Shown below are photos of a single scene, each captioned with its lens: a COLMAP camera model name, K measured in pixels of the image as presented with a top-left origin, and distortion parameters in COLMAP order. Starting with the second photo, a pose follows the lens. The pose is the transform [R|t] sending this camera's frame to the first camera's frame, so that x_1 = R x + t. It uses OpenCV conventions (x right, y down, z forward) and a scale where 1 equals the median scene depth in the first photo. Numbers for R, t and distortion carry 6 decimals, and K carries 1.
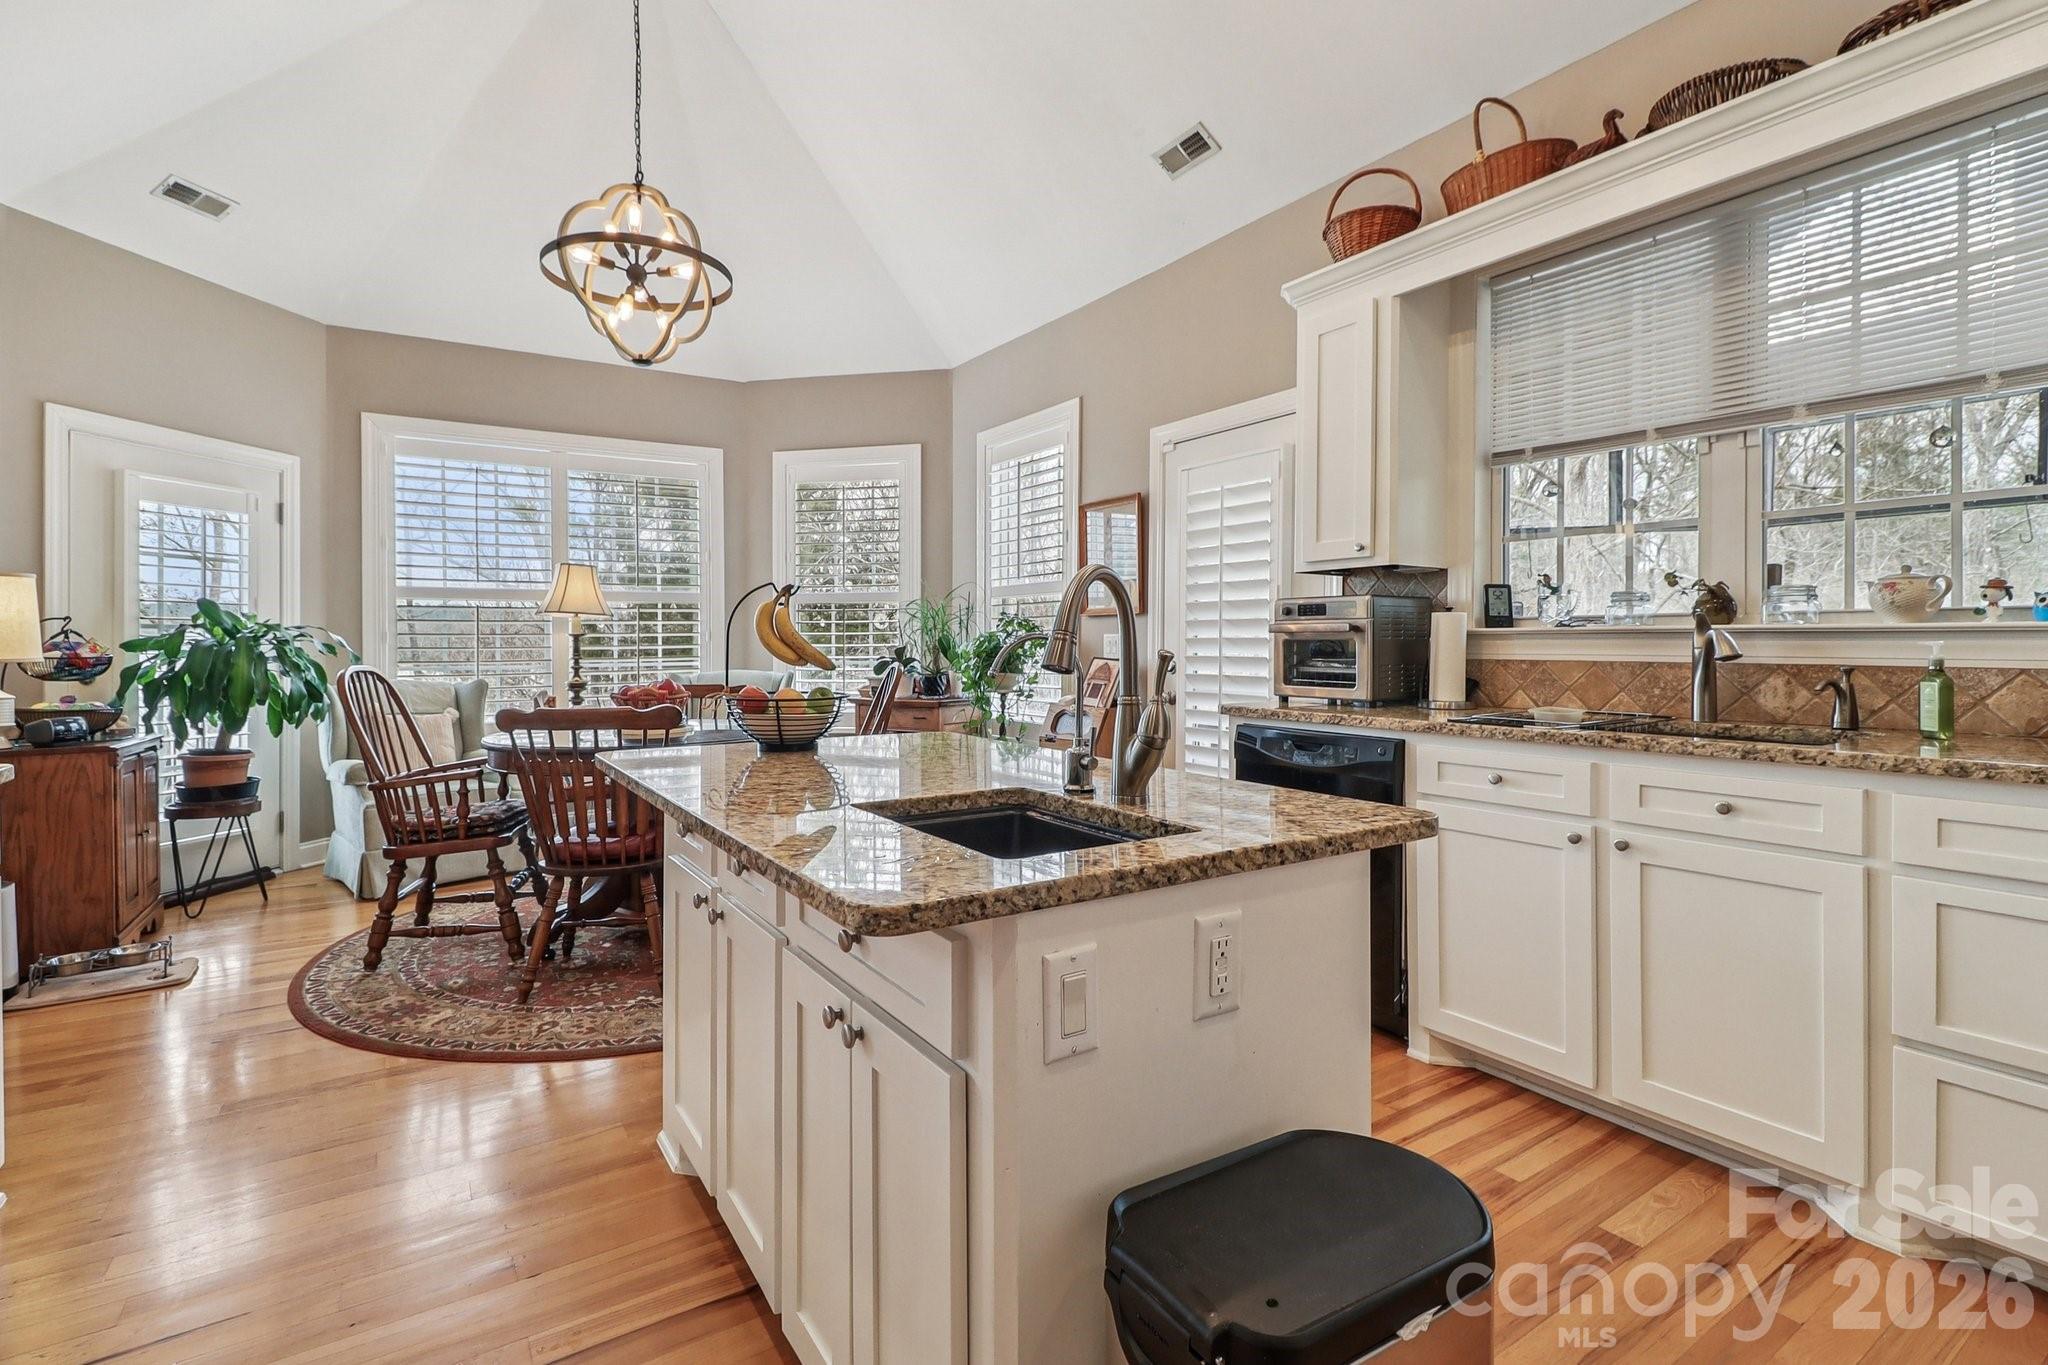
lens RADIAL K [[949.7, 0, 995.7], [0, 949.7, 664.1], [0, 0, 1]] dist [0.019647, -0.007738]
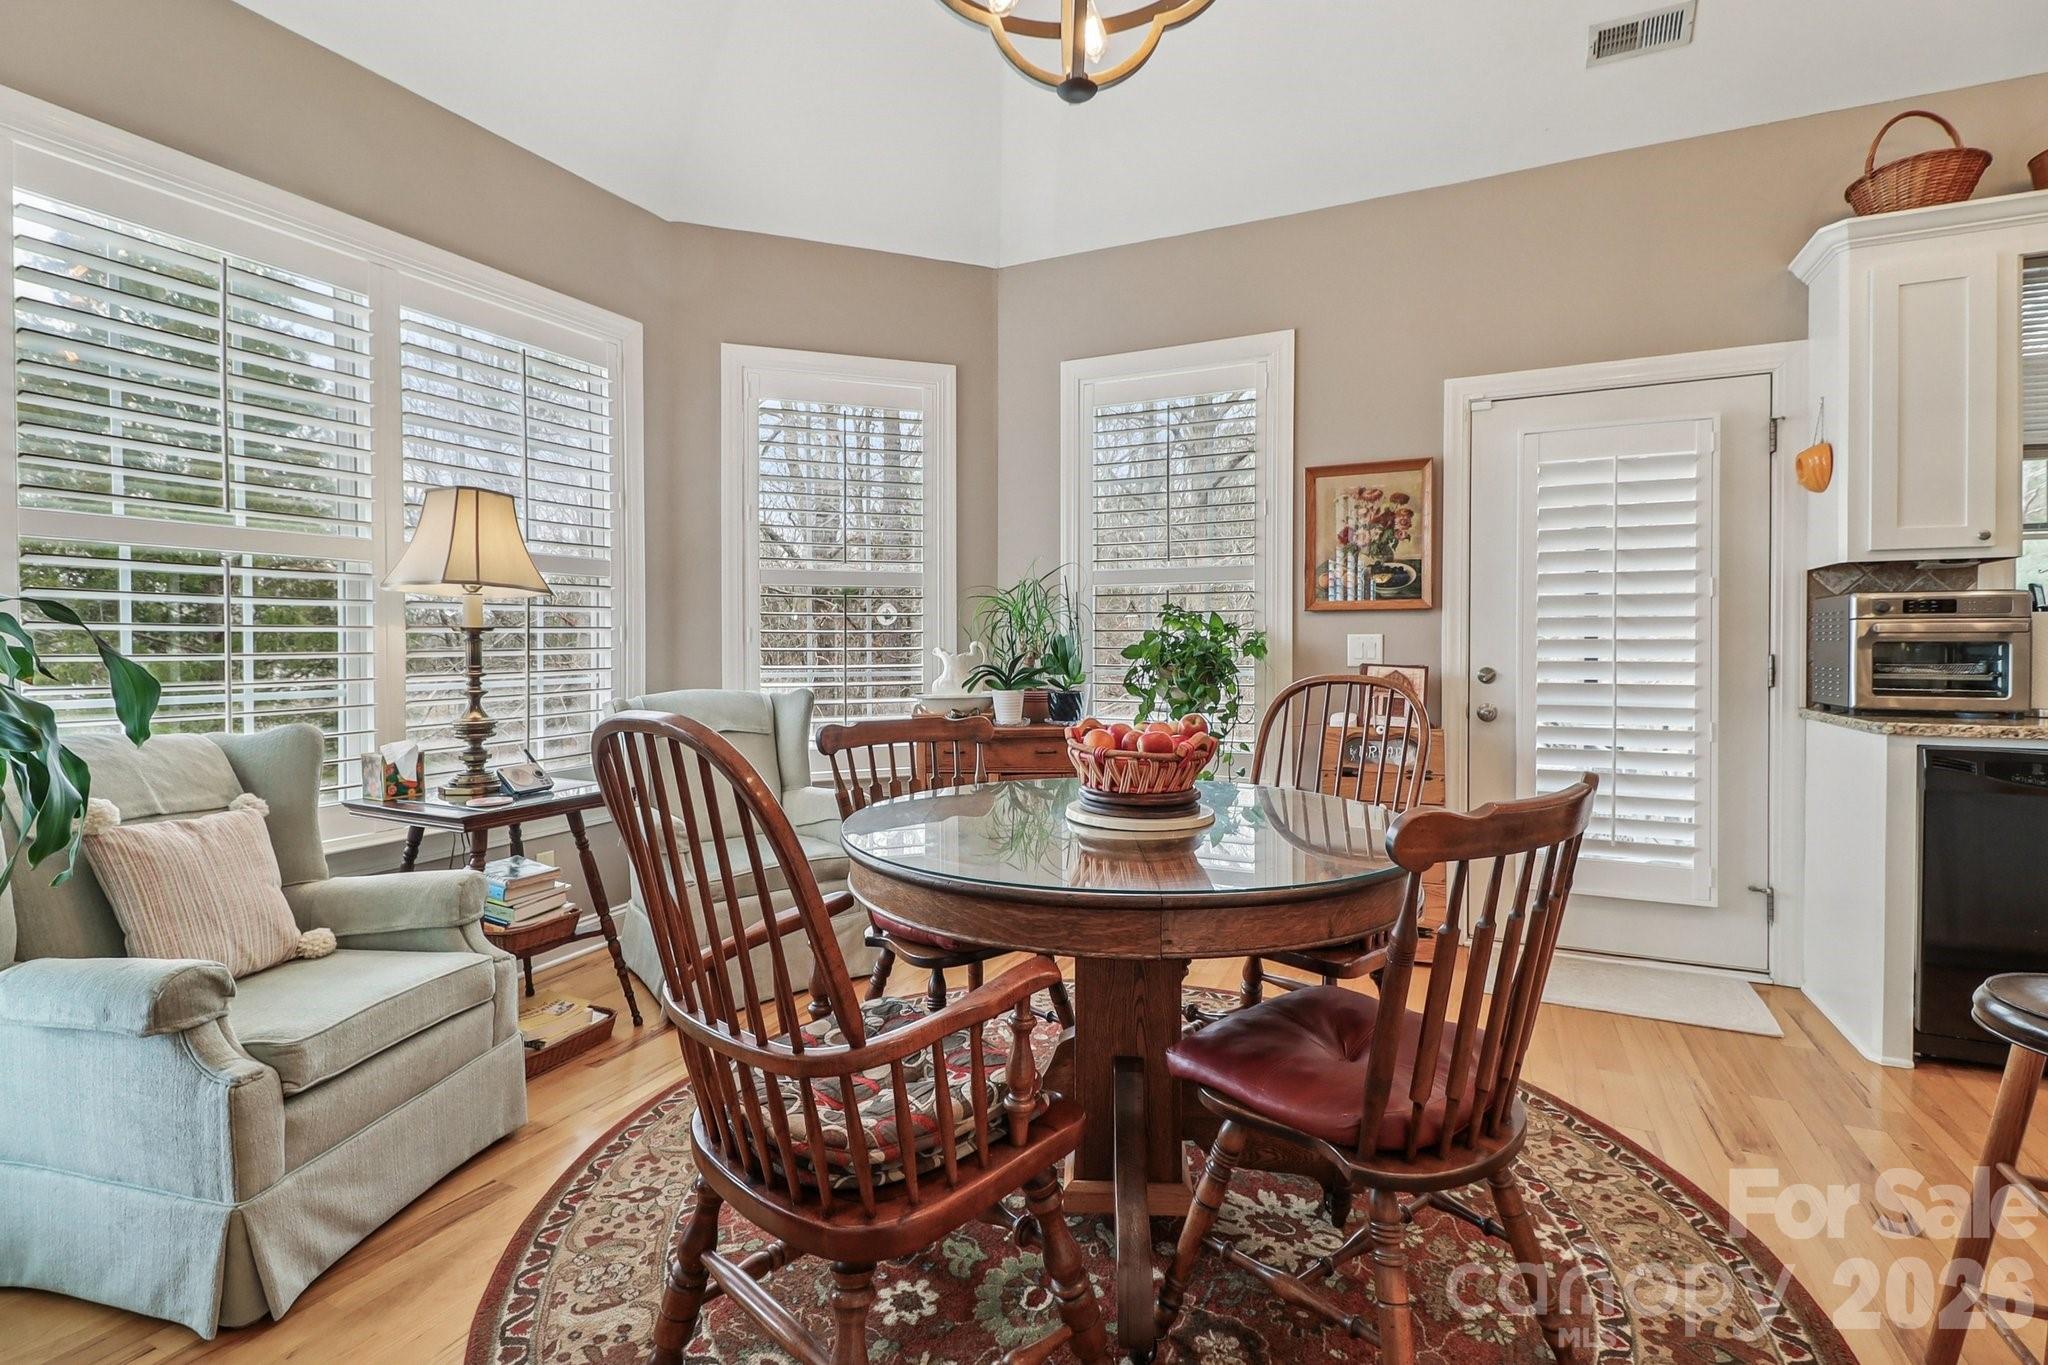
lens RADIAL K [[949.7, 0, 988.6], [0, 949.7, 662.7], [0, 0, 1]] dist [0.019647, -0.007738]
pose [[0.845491, -0.010024, 0.533895, -0.858785], [0.011982, 0.999928, -0.000201, -0.016677], [-0.533855, 0.006567, 0.845551, 0.744852]]
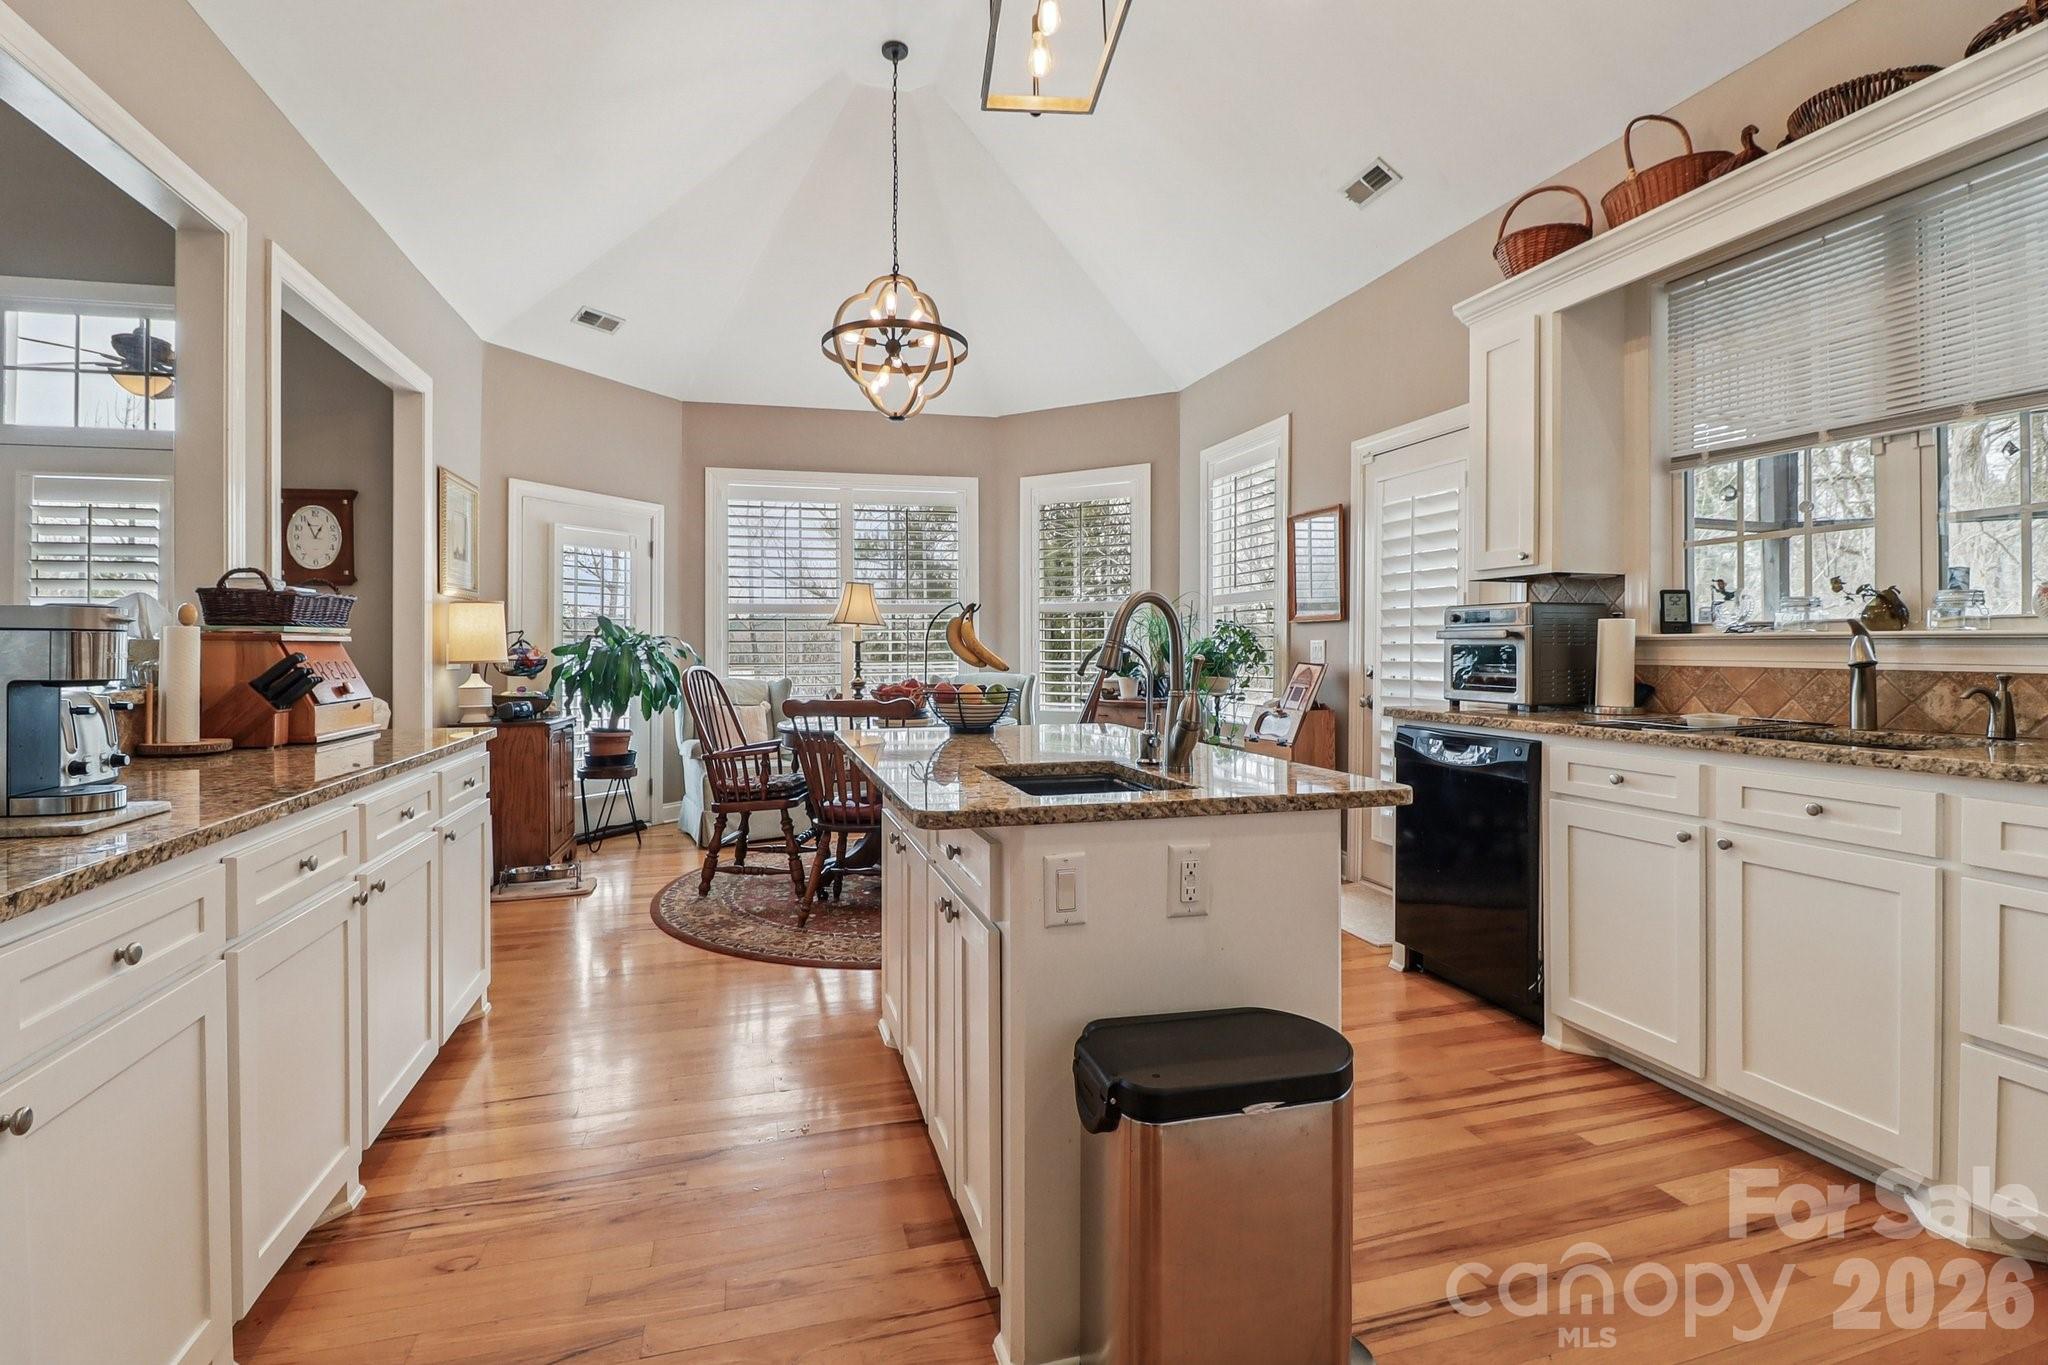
lens RADIAL K [[949.7, 0, 987.3], [0, 949.7, 668.2], [0, 0, 1]] dist [0.019647, -0.007738]
pose [[0.952883, 0.005630, -0.303285, 0.143307], [-0.005639, 0.999984, 0.000844, 0.001149], [0.303284, 0.000906, 0.952900, -0.164257]]
